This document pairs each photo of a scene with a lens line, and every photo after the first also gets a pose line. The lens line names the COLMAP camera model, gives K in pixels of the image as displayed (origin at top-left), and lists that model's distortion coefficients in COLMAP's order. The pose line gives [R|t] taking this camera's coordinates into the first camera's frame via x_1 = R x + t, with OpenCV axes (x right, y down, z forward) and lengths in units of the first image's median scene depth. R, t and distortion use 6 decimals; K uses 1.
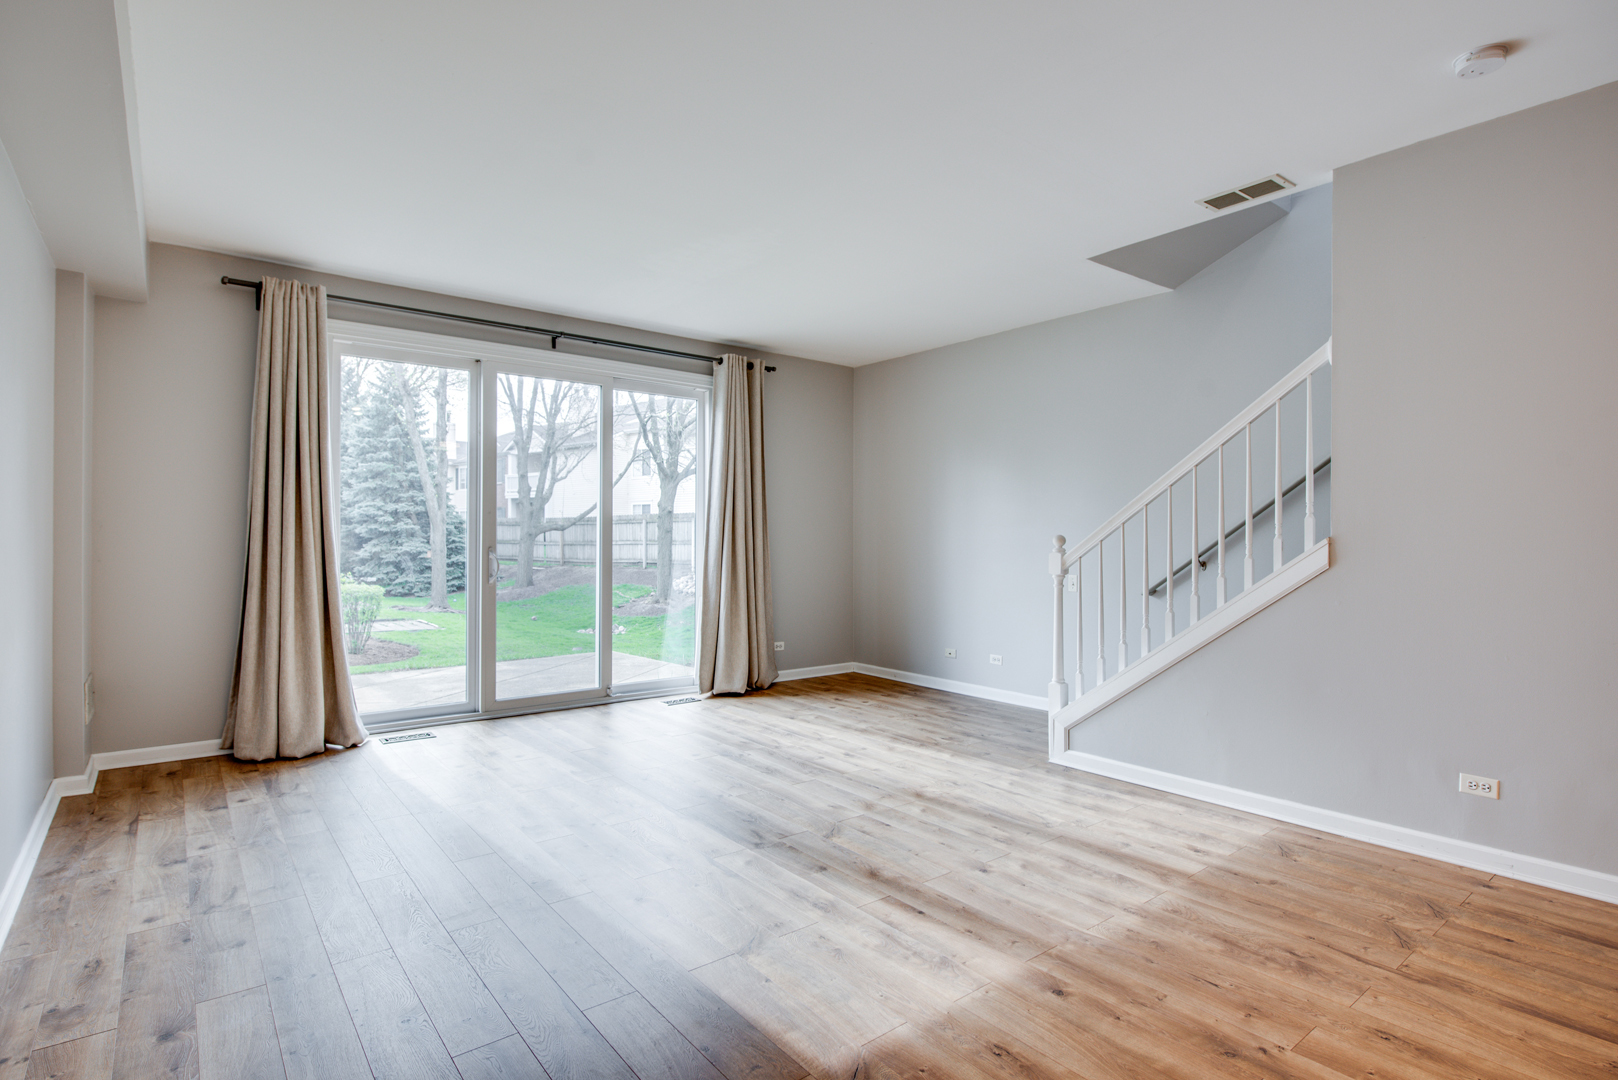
lens RADIAL K [[816.9, 0, 811.6], [0, 816.9, 539.8], [0, 0, 1]] dist [-0.010943, 0.000310]
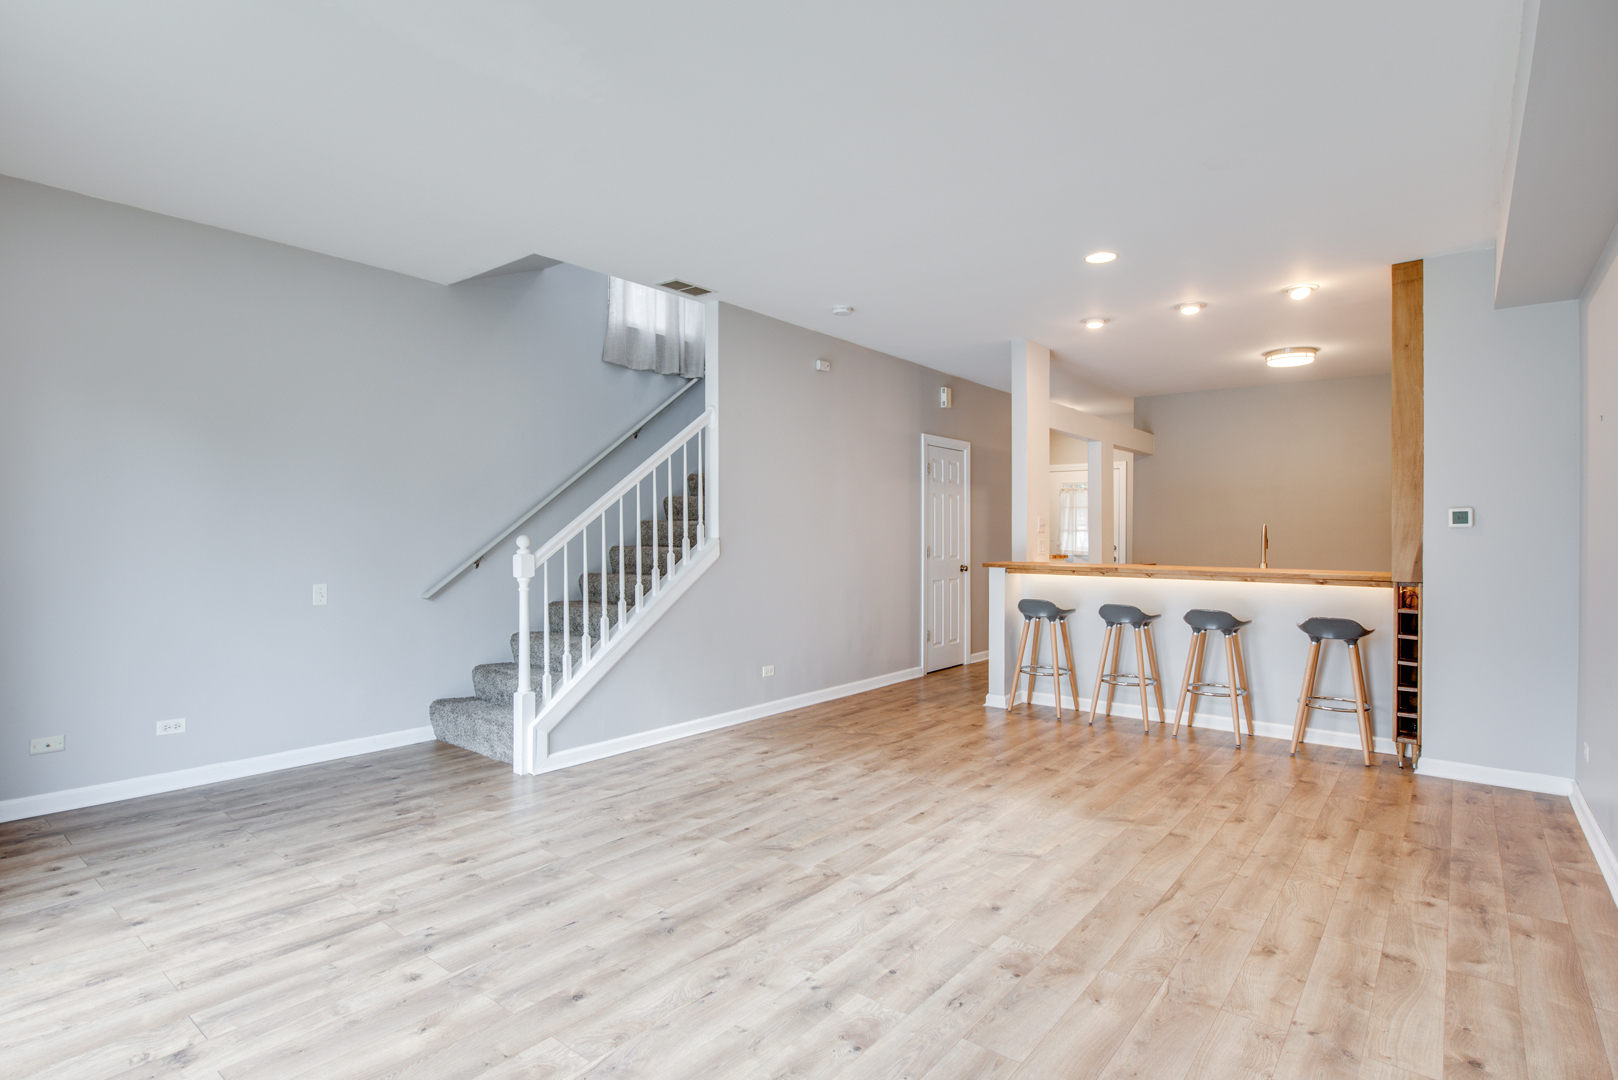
lens RADIAL K [[816.9, 0, 818.8], [0, 816.9, 540.1], [0, 0, 1]] dist [-0.010943, 0.000310]
pose [[-0.233295, -0.010909, 0.972345, -0.687649], [-0.005478, 0.999936, 0.009904, -0.012078], [-0.972391, -0.003016, -0.233340, 0.879714]]
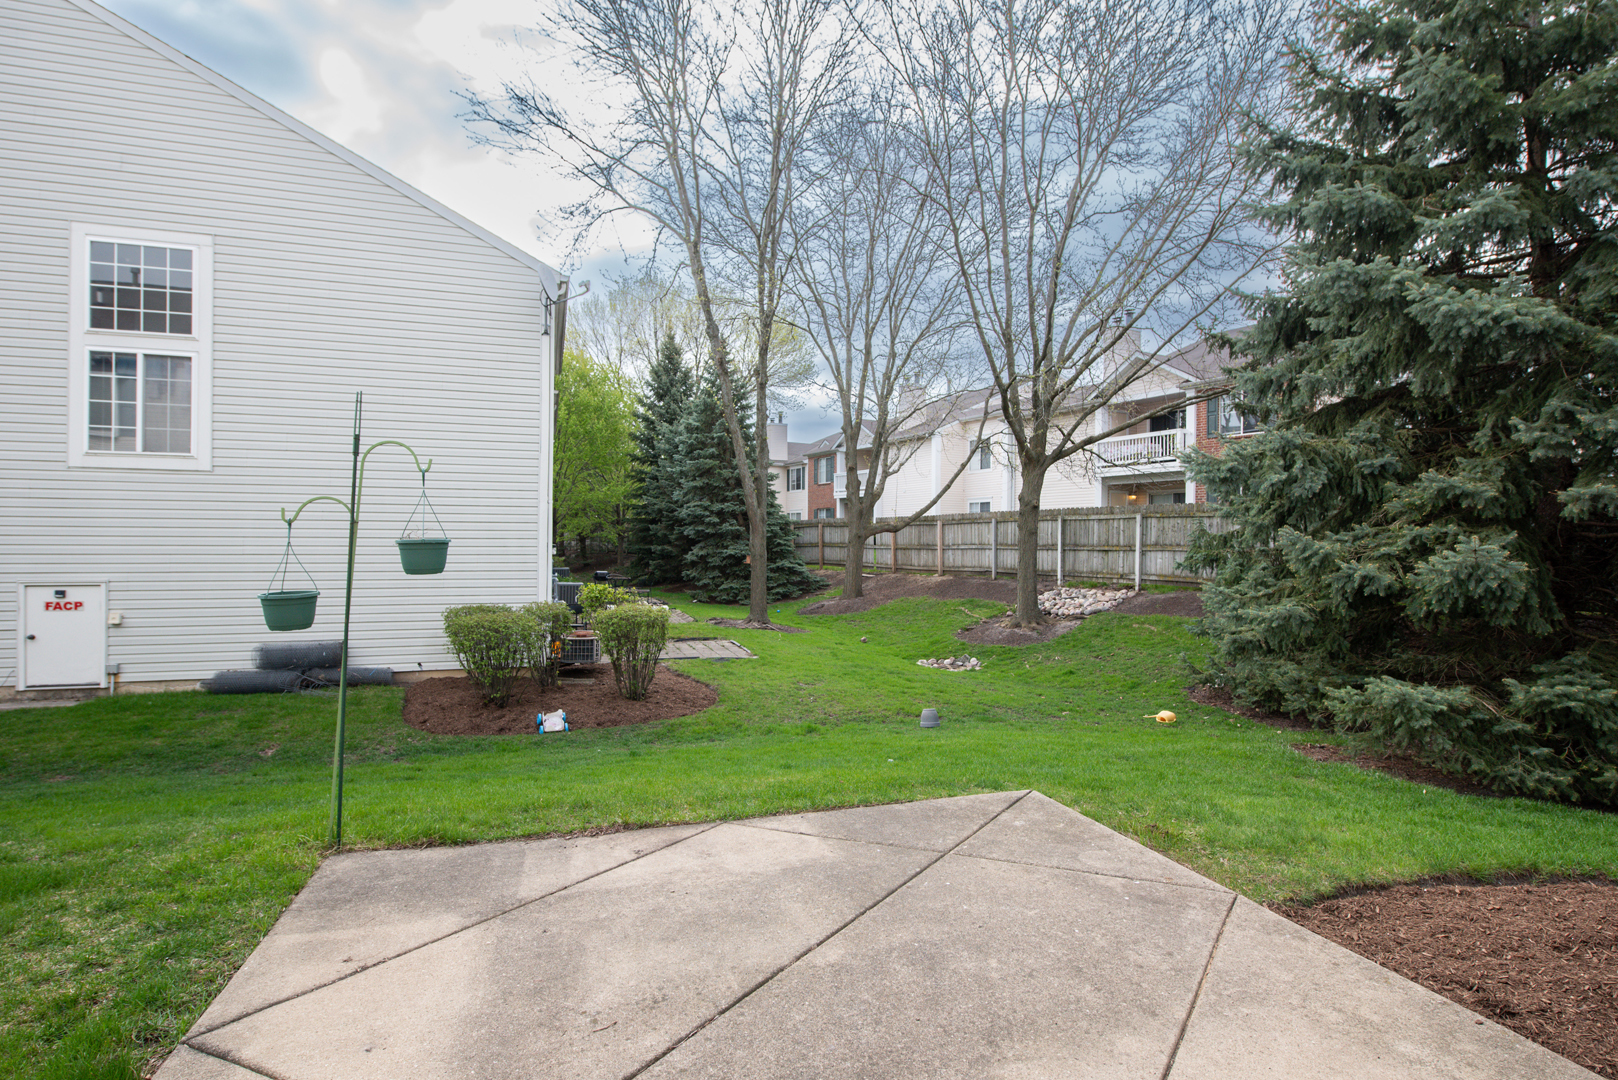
lens RADIAL K [[829.9, 0, 812.1], [0, 829.9, 541.4], [0, 0, 1]] dist [0.000302, 0.000002]
pose [[0.925619, 0.003031, -0.378446, -0.062538], [-0.003175, 0.999995, 0.000242, -0.001625], [0.378444, 0.000978, 0.925624, 0.178795]]
